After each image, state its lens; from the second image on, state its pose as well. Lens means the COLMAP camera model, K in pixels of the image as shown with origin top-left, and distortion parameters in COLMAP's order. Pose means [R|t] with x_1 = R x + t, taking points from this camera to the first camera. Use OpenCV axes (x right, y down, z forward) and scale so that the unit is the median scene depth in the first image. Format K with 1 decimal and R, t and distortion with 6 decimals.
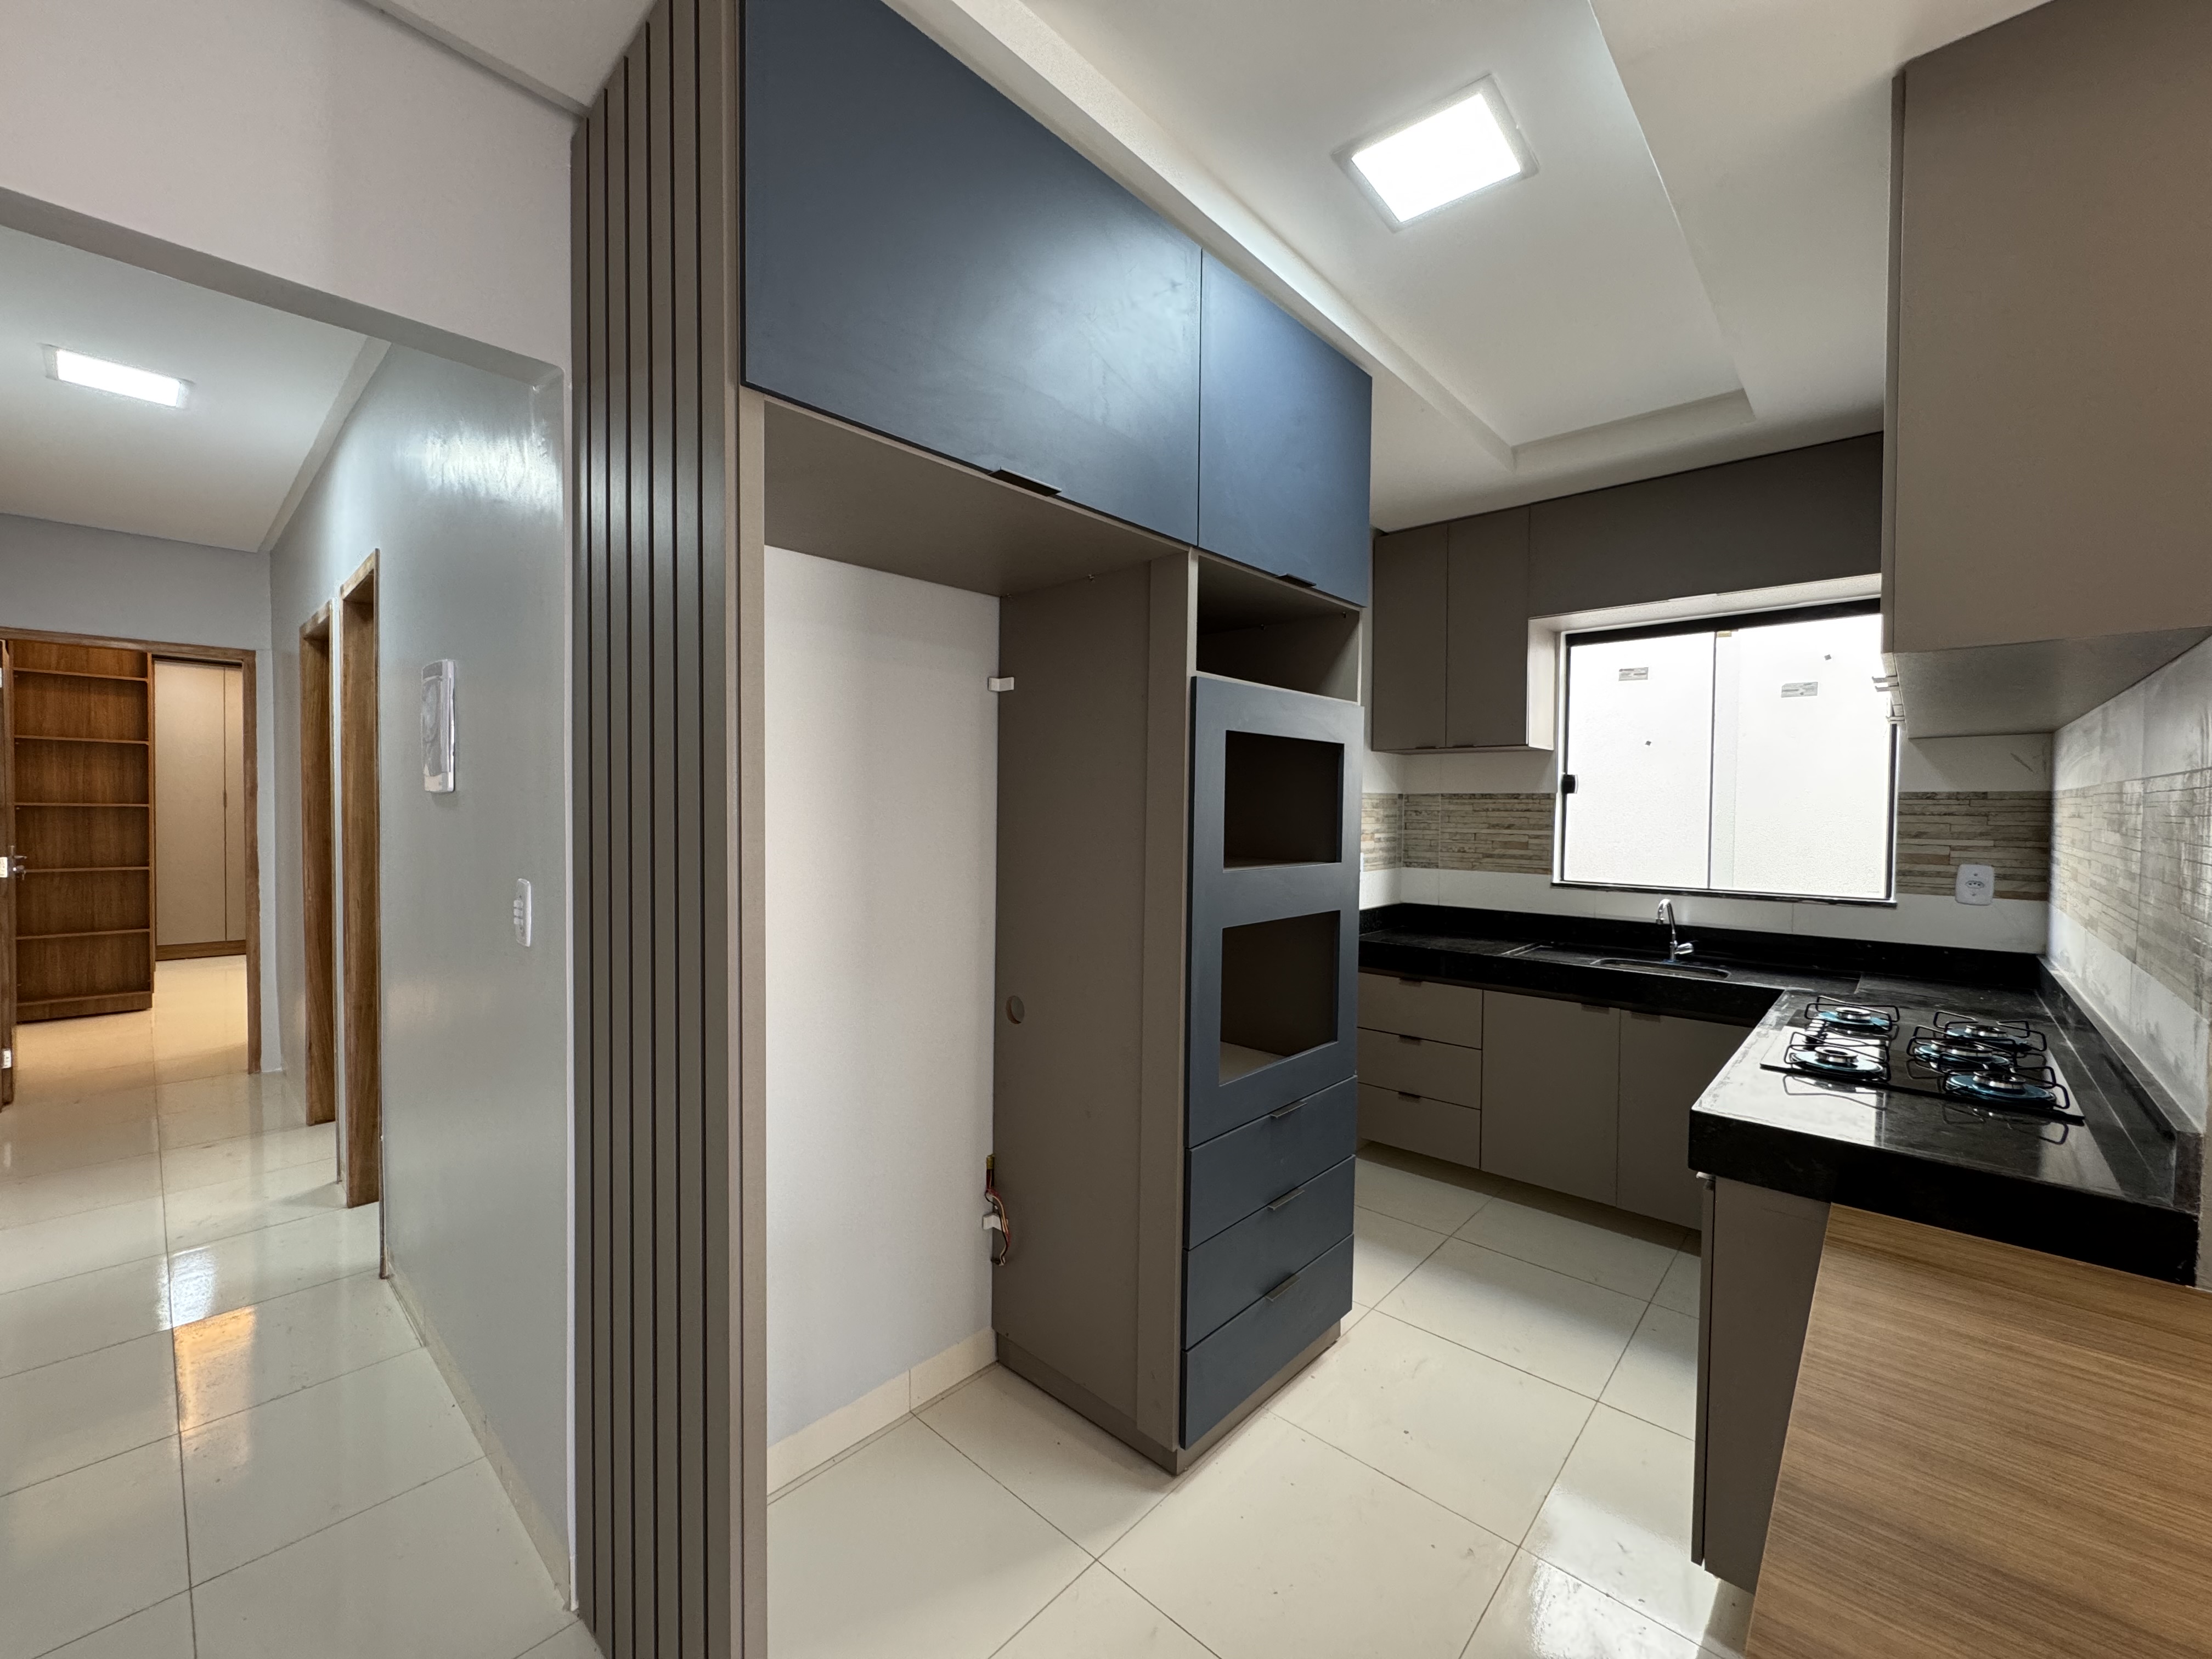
lens RADIAL K [[885.1, 0, 1112.7], [0, 885.1, 829.5], [0, 0, 1]] dist [0.005532, 0.000516]
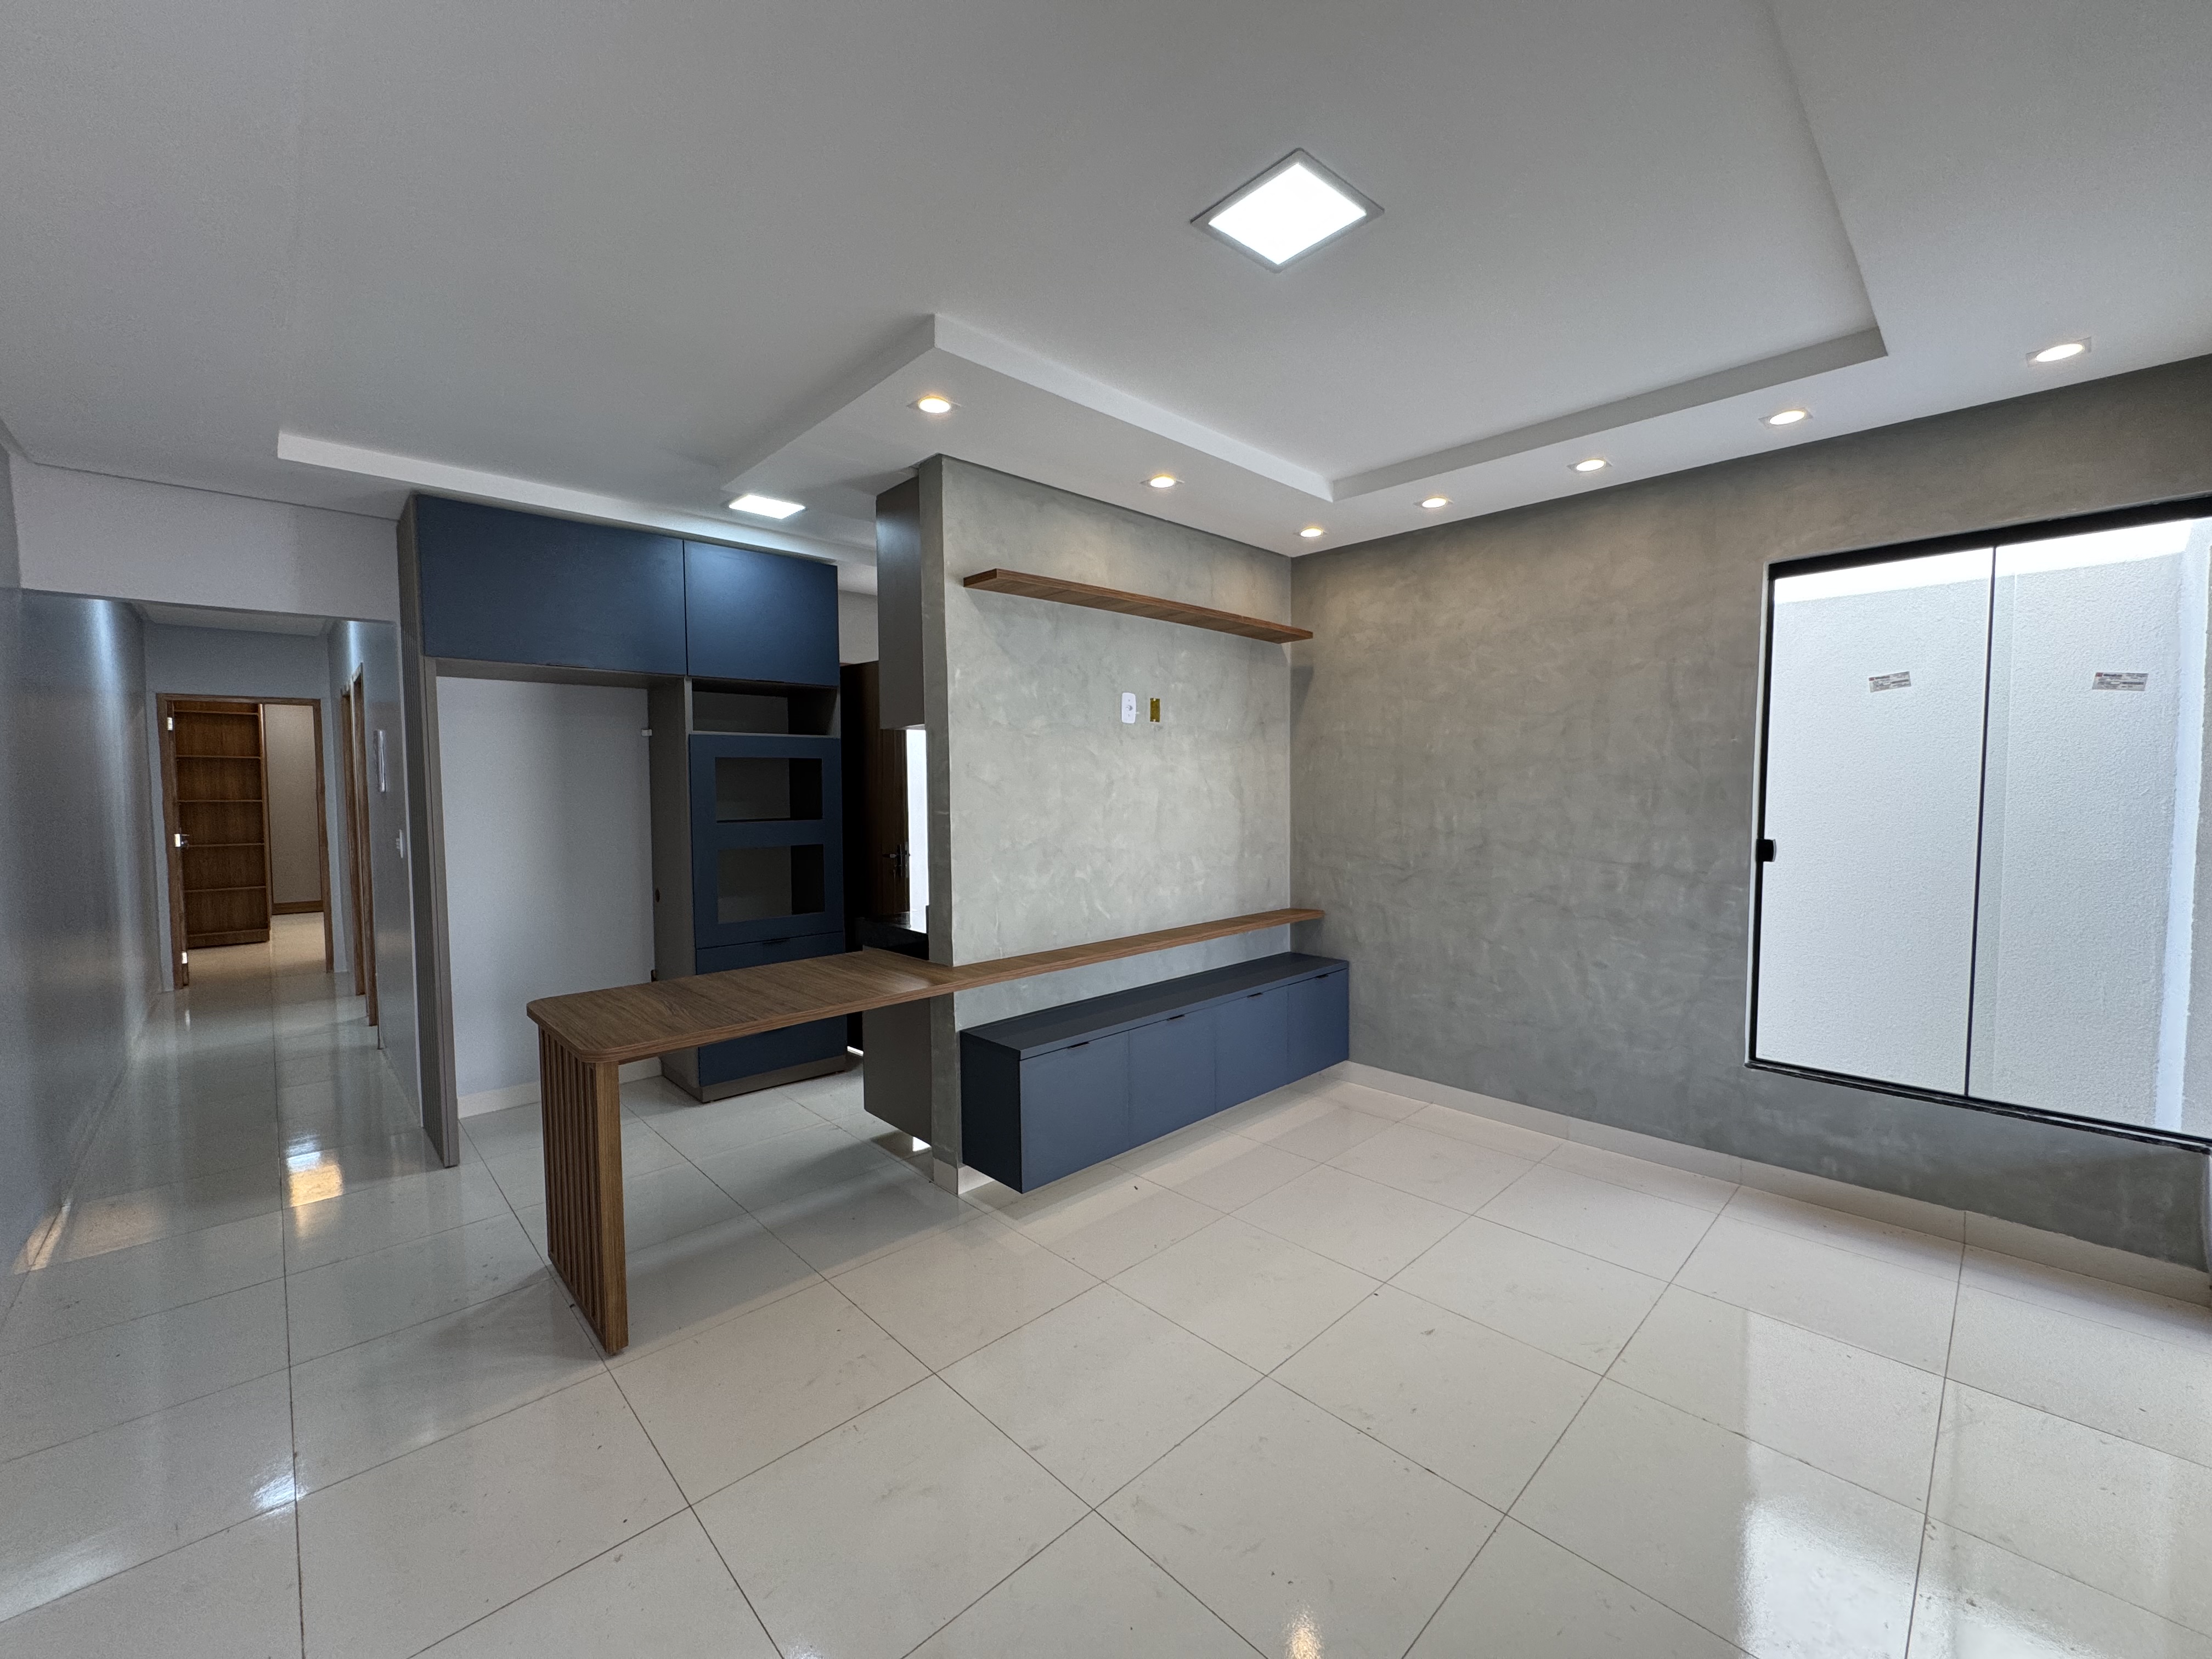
lens RADIAL K [[885.1, 0, 1091.6], [0, 885.1, 822.9], [0, 0, 1]] dist [0.005532, 0.000516]
pose [[0.996629, -0.018303, -0.079971, 0.392222], [0.020034, 0.999581, 0.020894, 0.006288], [0.079555, -0.022425, 0.996578, -0.347321]]
